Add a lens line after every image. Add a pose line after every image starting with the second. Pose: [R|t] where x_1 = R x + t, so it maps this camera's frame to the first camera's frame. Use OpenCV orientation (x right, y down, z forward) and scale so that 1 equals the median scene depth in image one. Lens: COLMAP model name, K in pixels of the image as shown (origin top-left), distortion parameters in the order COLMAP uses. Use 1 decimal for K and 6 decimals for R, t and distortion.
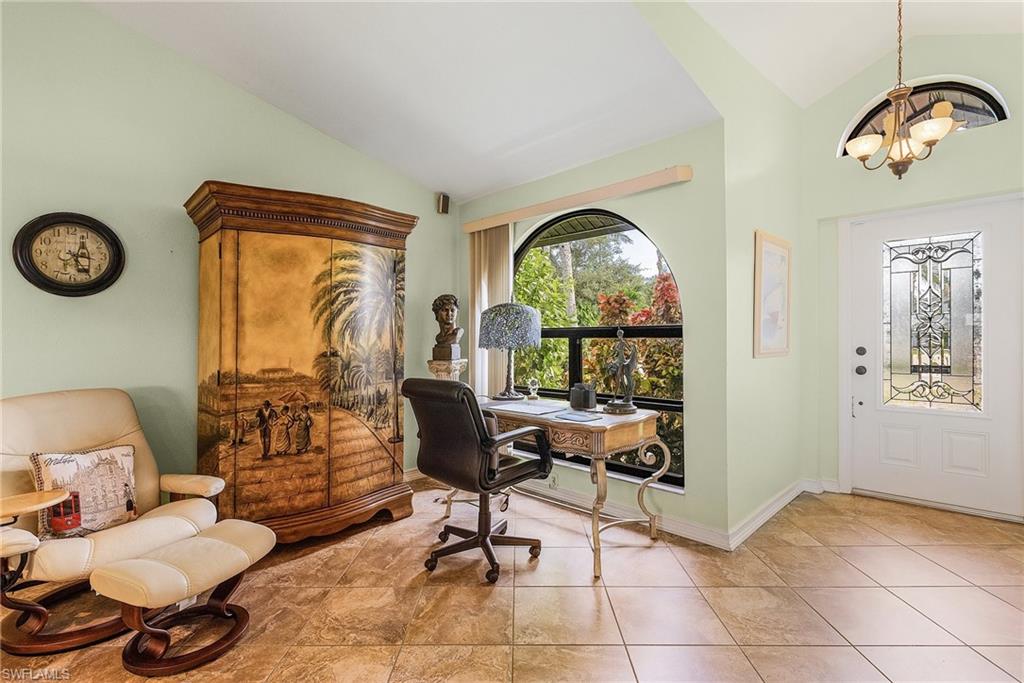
lens RADIAL K [[493.4, 0, 491.3], [0, 493.4, 333.8], [0, 0, 1]] dist [0.003736, 0.000225]
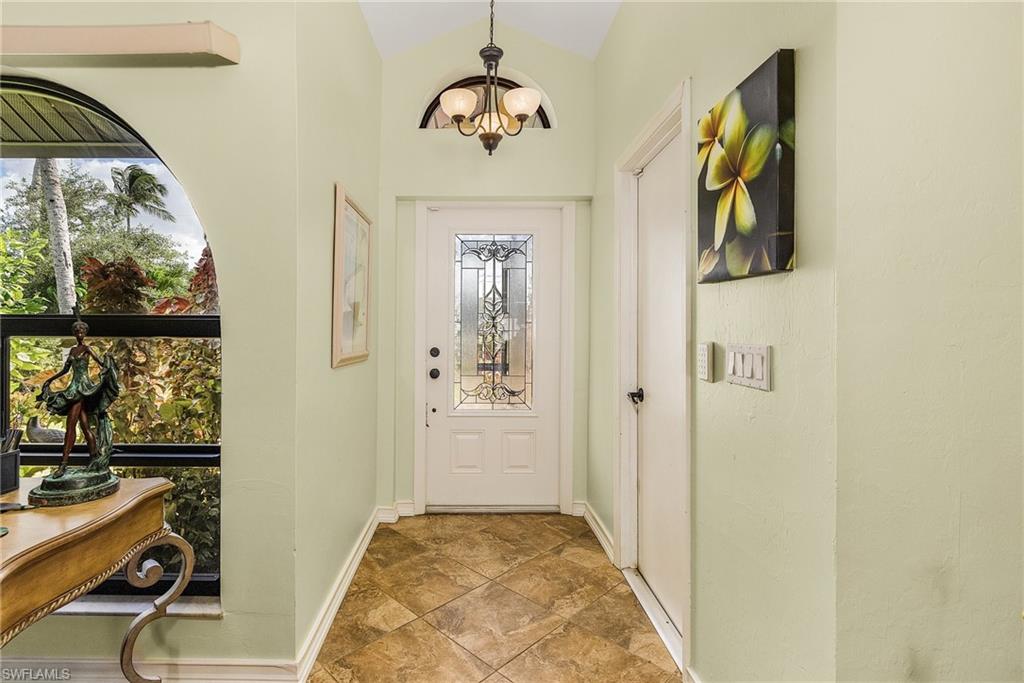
lens RADIAL K [[493.4, 0, 491.3], [0, 493.4, 333.8], [0, 0, 1]] dist [0.003736, 0.000225]
pose [[0.661129, 0.007583, 0.750234, 0.154131], [-0.010476, 0.999945, -0.000875, 0.000962], [-0.750199, -0.007281, 0.661172, 0.361367]]
